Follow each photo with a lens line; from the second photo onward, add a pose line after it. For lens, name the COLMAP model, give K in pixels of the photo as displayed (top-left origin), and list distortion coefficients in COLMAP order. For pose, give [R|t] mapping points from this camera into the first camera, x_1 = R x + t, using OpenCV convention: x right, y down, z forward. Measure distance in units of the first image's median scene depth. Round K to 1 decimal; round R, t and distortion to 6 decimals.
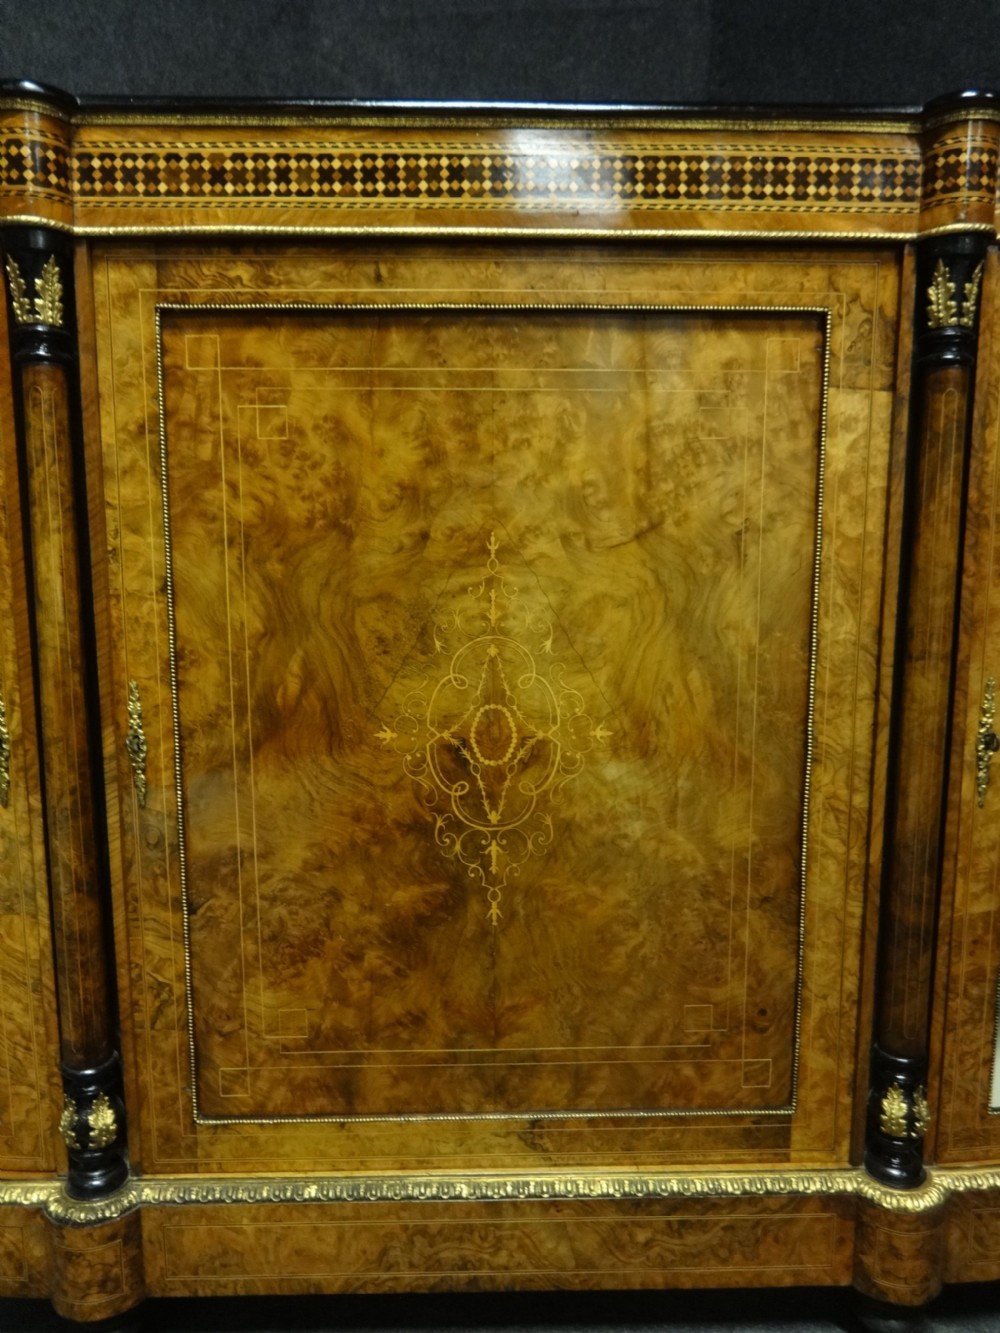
lens RADIAL K [[982.4, 0, 500.6], [0, 982.4, 669.9], [0, 0, 1]] dist [-0.009303, 0.000539]
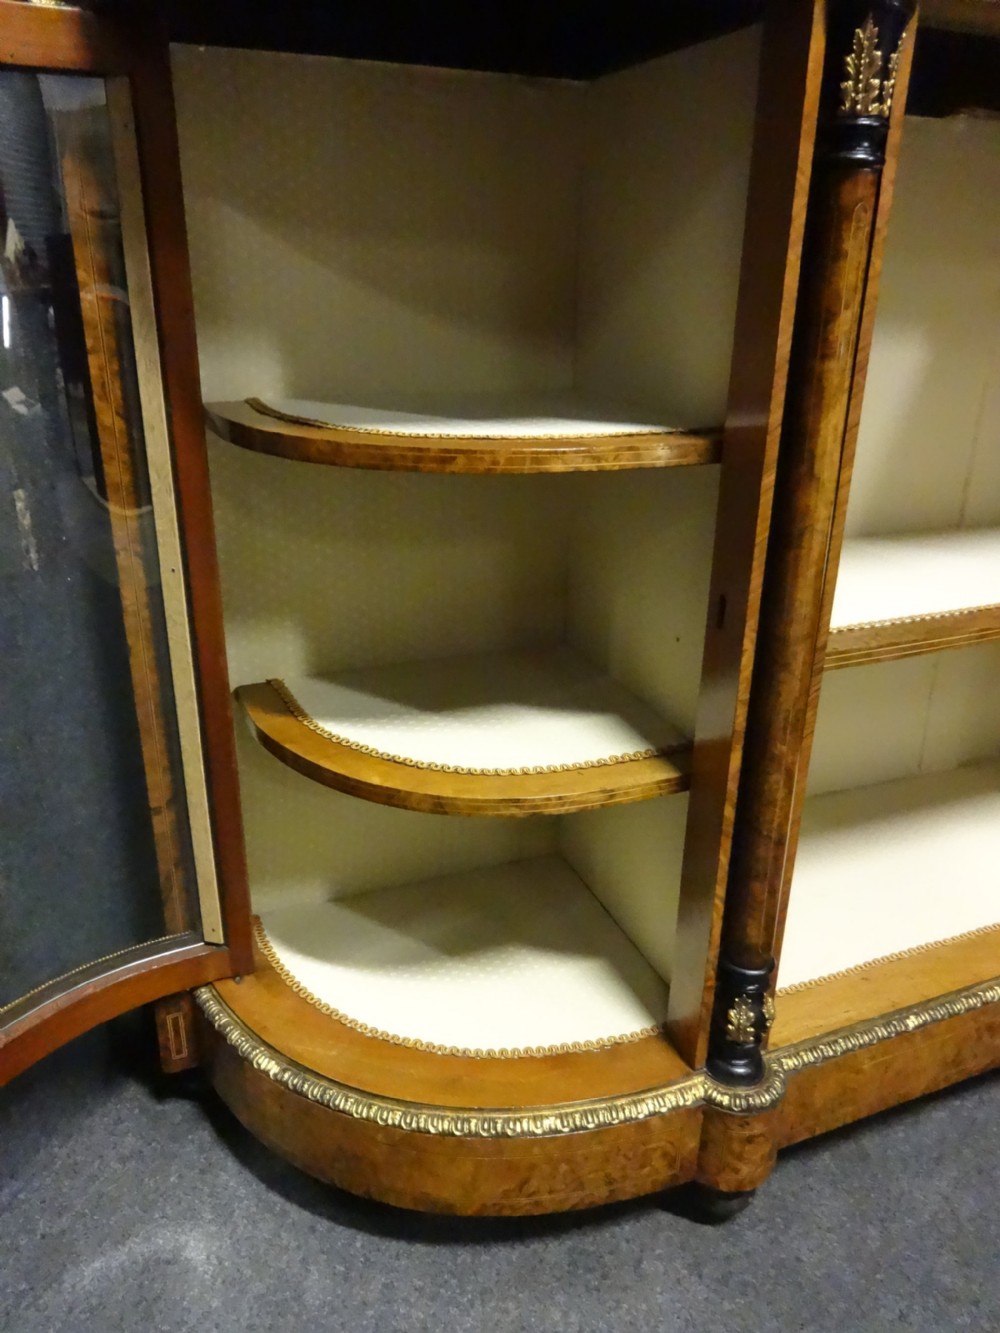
lens RADIAL K [[982.4, 0, 500.6], [0, 982.4, 669.9], [0, 0, 1]] dist [-0.009303, 0.000539]
pose [[0.932679, -0.124347, 0.338598, -0.985100], [0.041118, 0.969234, 0.242683, -0.120883], [-0.358357, -0.212423, 0.909097, 0.292528]]
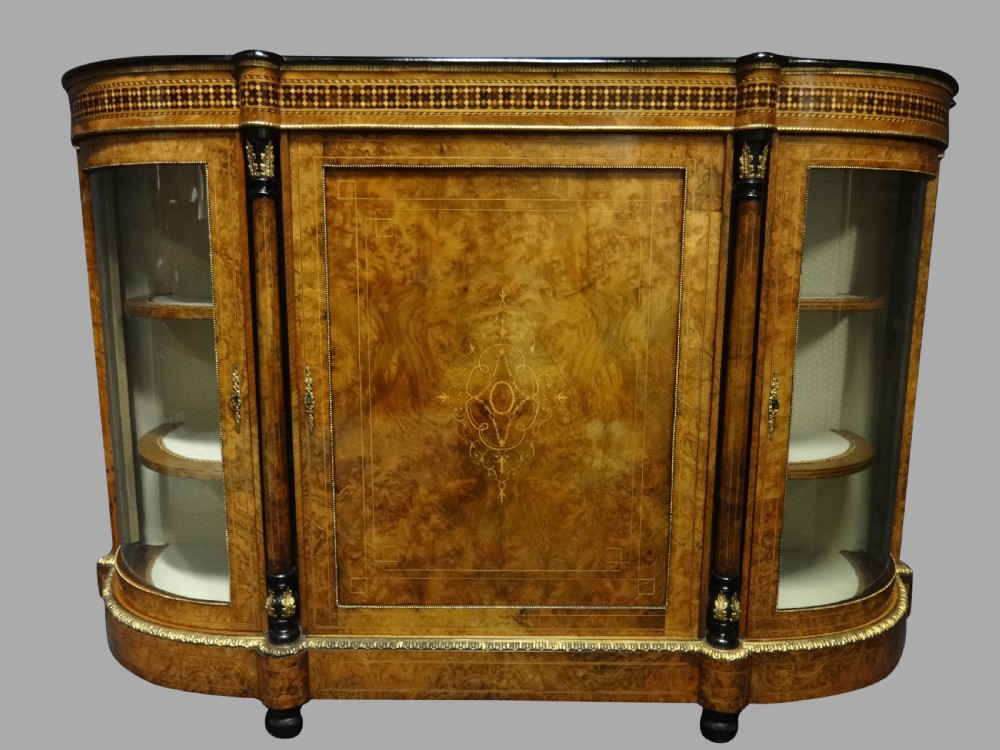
lens RADIAL K [[740.2, 0, 495.5], [0, 740.2, 372.8], [0, 0, 1]] dist [-0.006160, -0.002563]
pose [[0.999520, 0.010666, -0.029102, 0.021475], [-0.009871, 0.999578, 0.027337, -0.017751], [0.029381, -0.027036, 0.999203, -0.390760]]
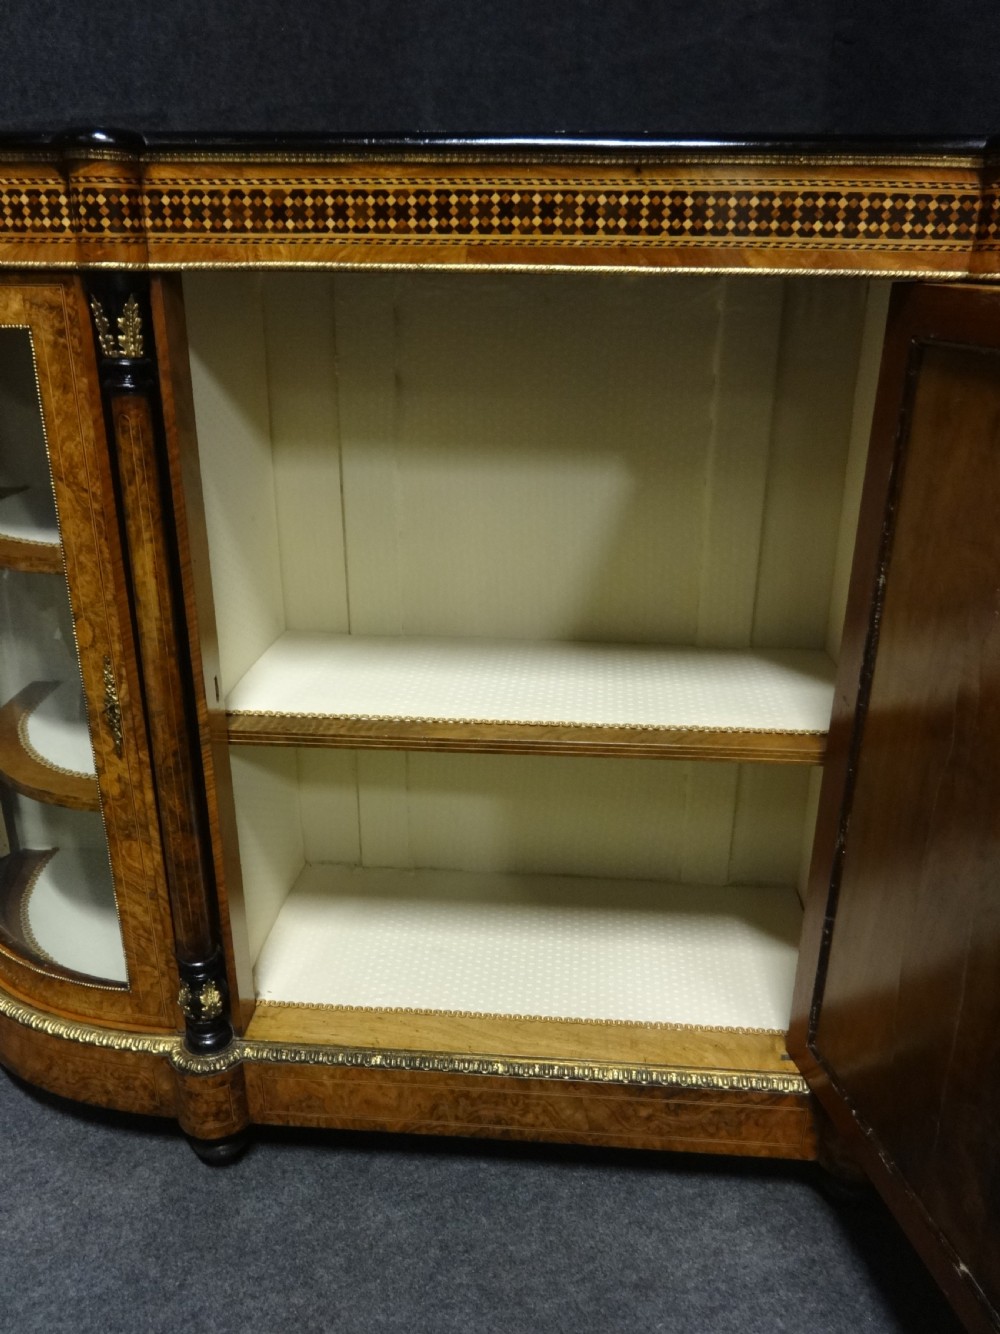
lens RADIAL K [[1033.0, 0, 503.6], [0, 1033.0, 672.5], [0, 0, 1]] dist [-0.009316, -0.007155]
pose [[0.995338, 0.043428, -0.086121, 0.060675], [-0.022116, 0.971868, 0.234485, -0.269889], [0.093882, -0.231487, 0.968298, -0.142947]]
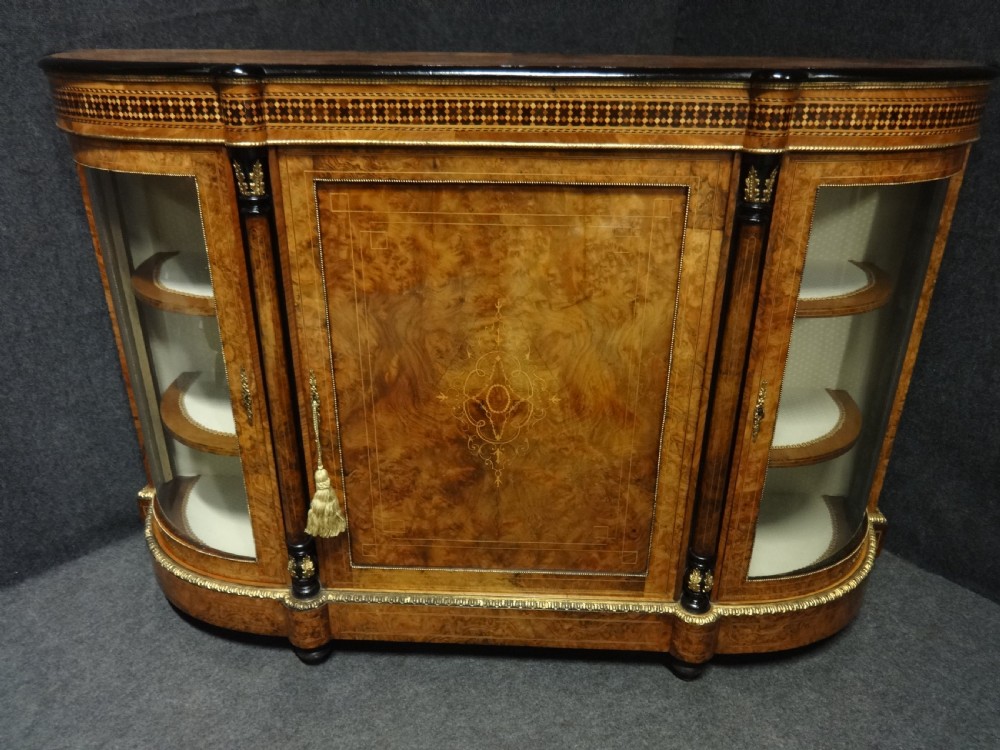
lens RADIAL K [[737.0, 0, 496.7], [0, 737.0, 369.5], [0, 0, 1]] dist [-0.009303, 0.000539]
pose [[0.997748, 0.031966, -0.058961, 0.075708], [-0.013881, 0.958498, 0.284760, -0.409003], [0.065616, -0.283301, 0.956784, -0.366685]]
